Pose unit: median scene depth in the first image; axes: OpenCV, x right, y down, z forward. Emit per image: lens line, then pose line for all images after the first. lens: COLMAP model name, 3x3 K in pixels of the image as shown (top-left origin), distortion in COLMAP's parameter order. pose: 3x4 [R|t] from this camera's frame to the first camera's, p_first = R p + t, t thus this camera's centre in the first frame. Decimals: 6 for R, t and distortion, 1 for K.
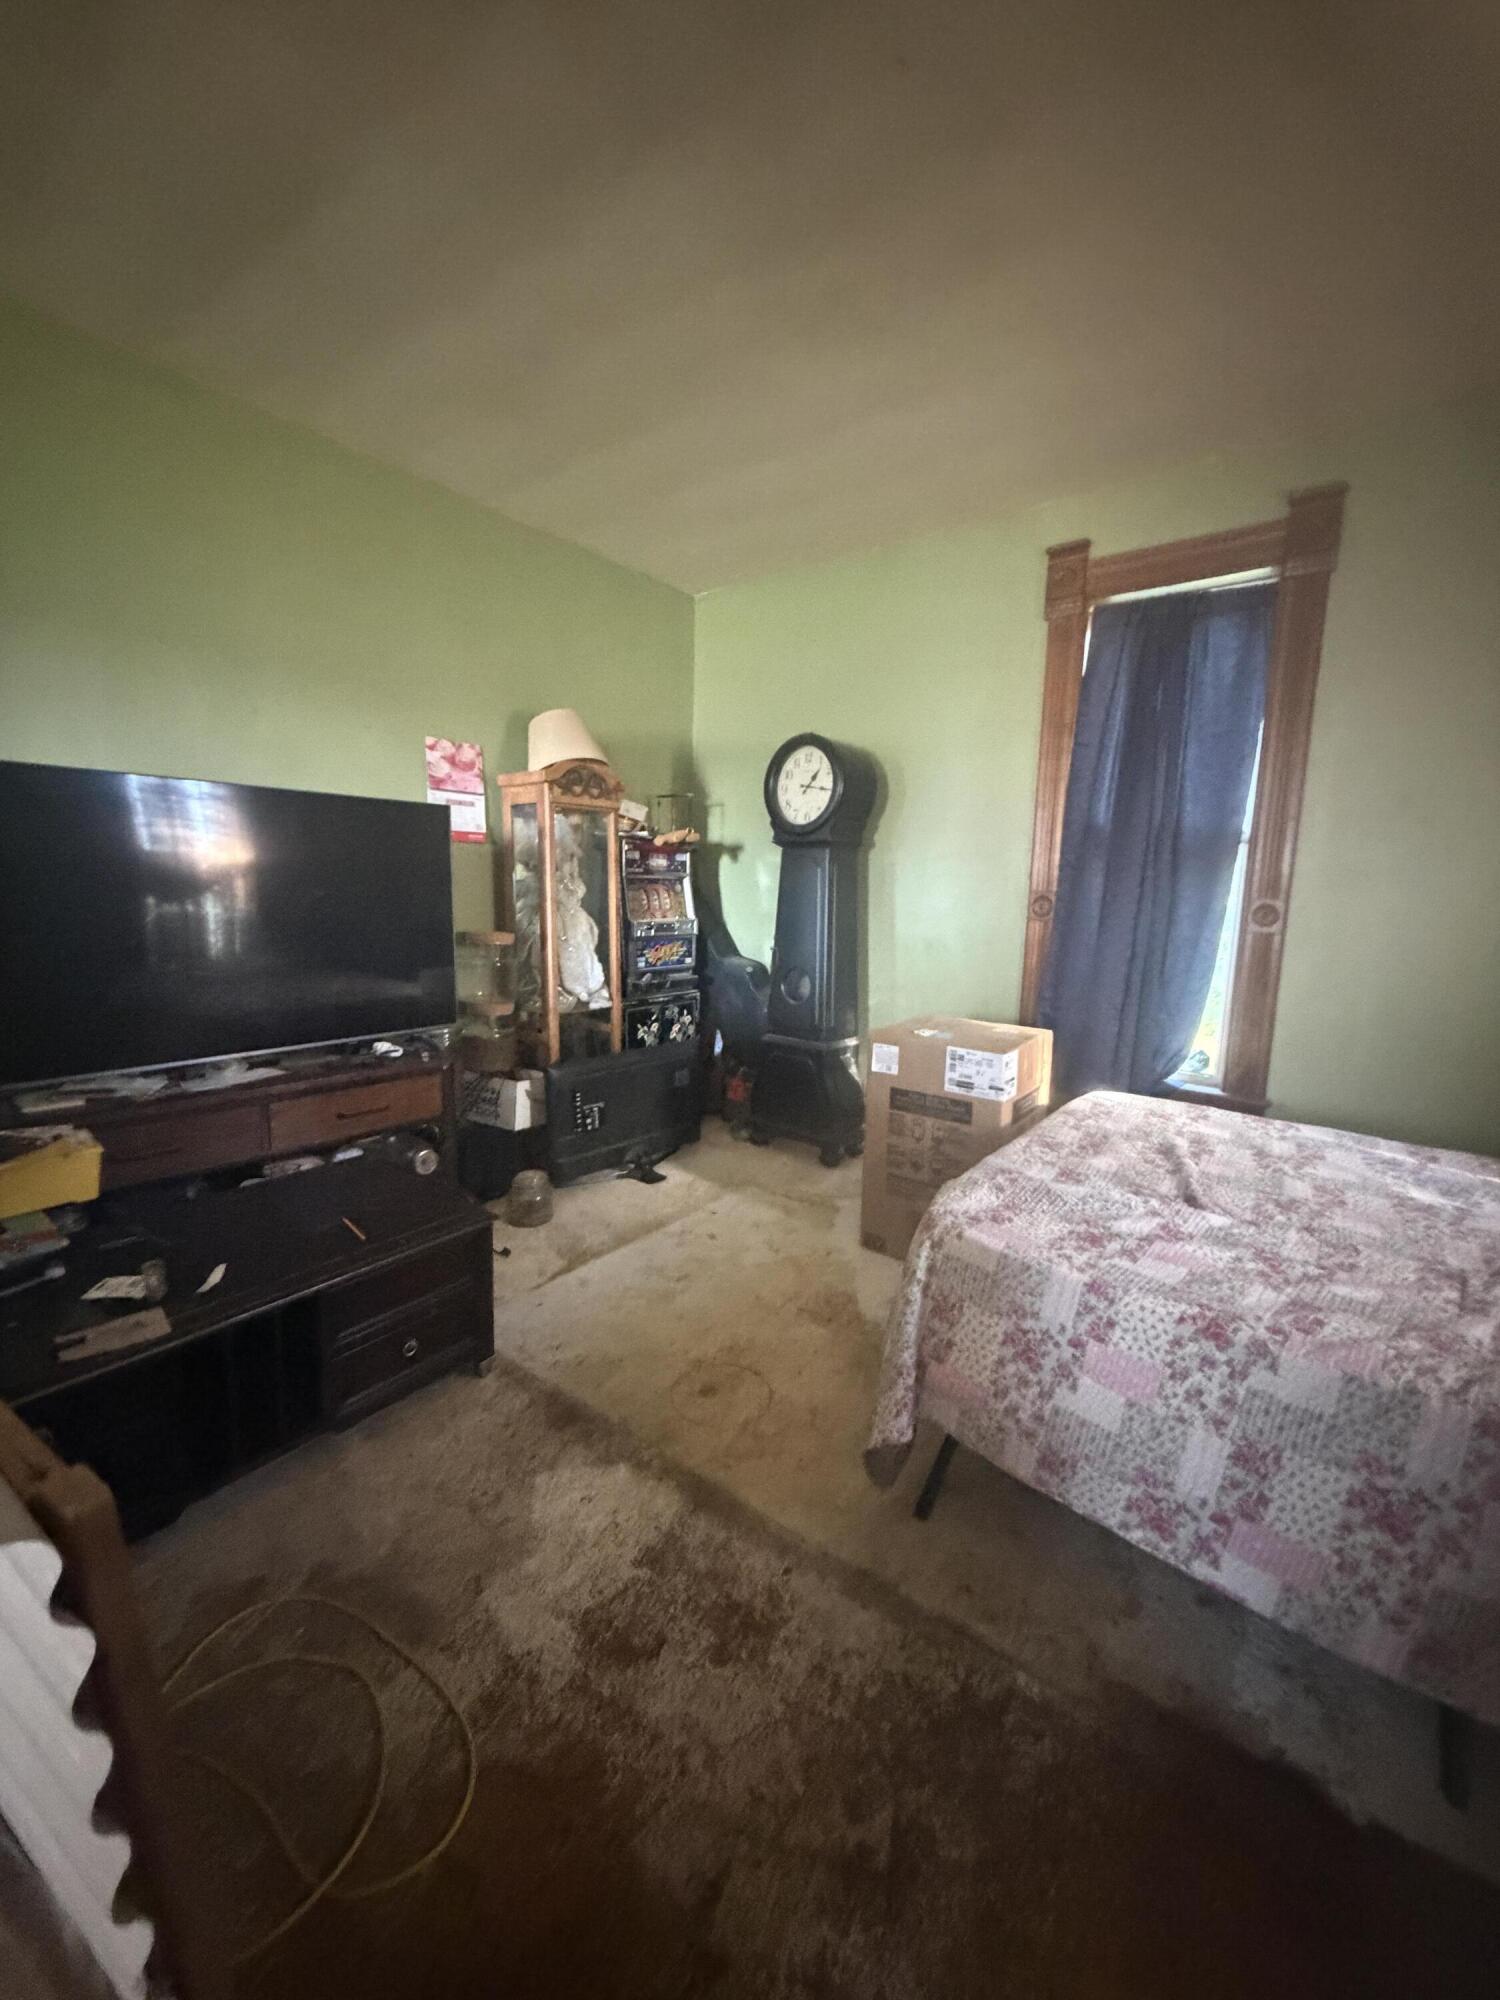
lens RADIAL K [[797.0, 0, 749.5], [0, 797.0, 990.6], [0, 0, 1]] dist [-0.001952, -0.000010]
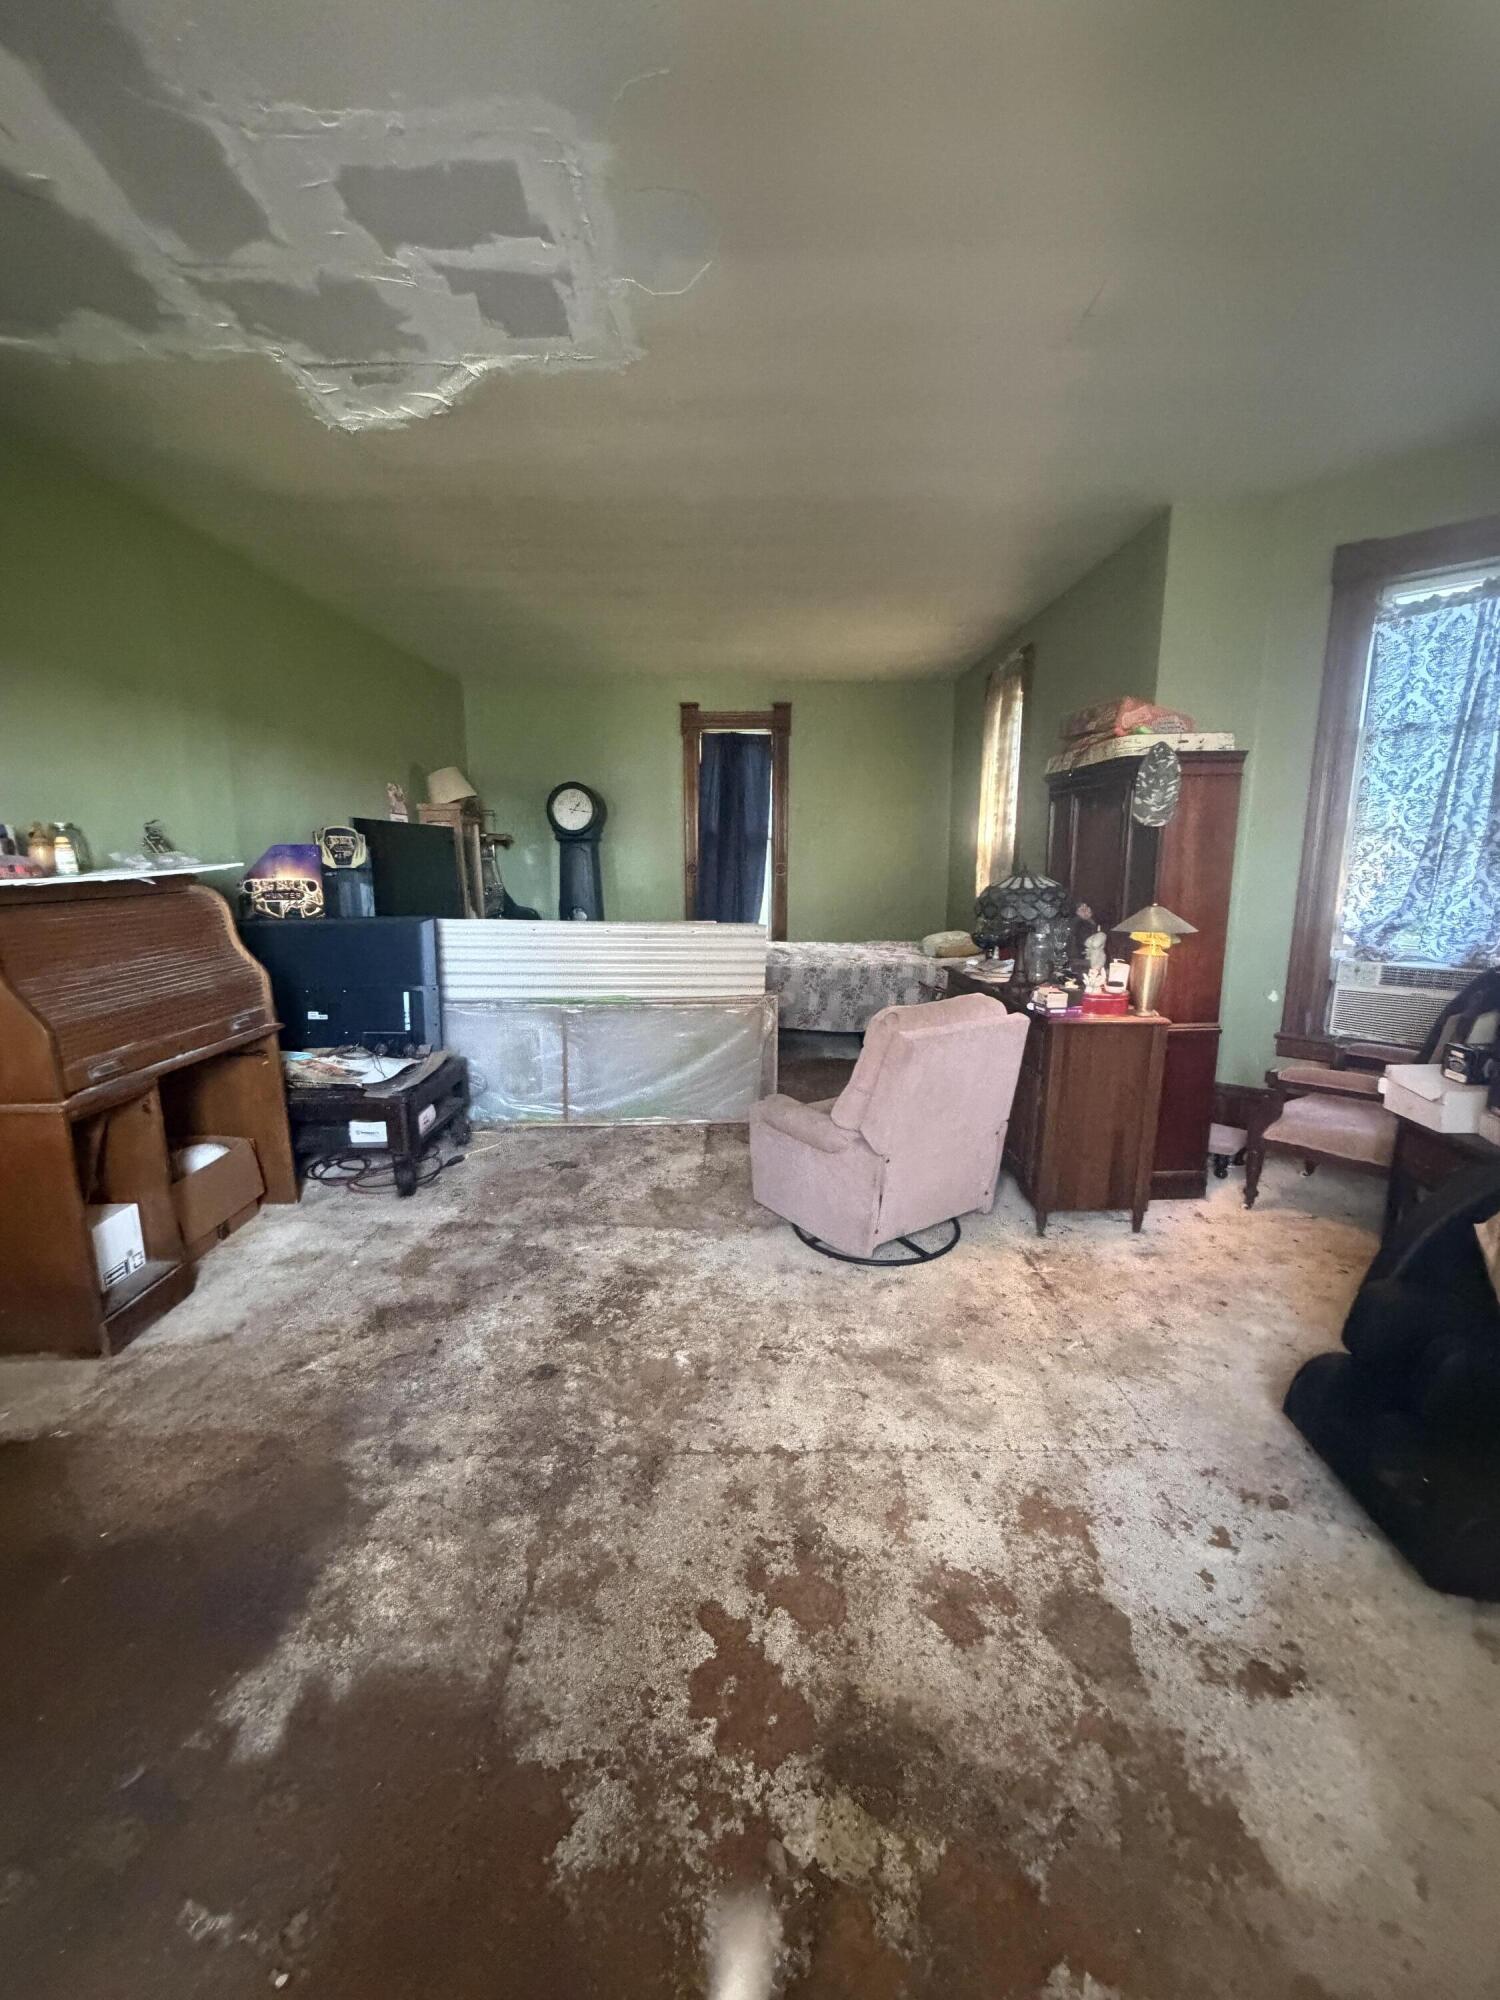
lens RADIAL K [[804.3, 0, 748.6], [0, 804.3, 995.6], [0, 0, 1]] dist [0.002742, 0.000376]
pose [[0.795271, -0.128788, 0.592416, -0.869687], [0.103319, 0.991672, 0.076887, 0.084846], [-0.597385, 0.000061, 0.801955, -0.860706]]
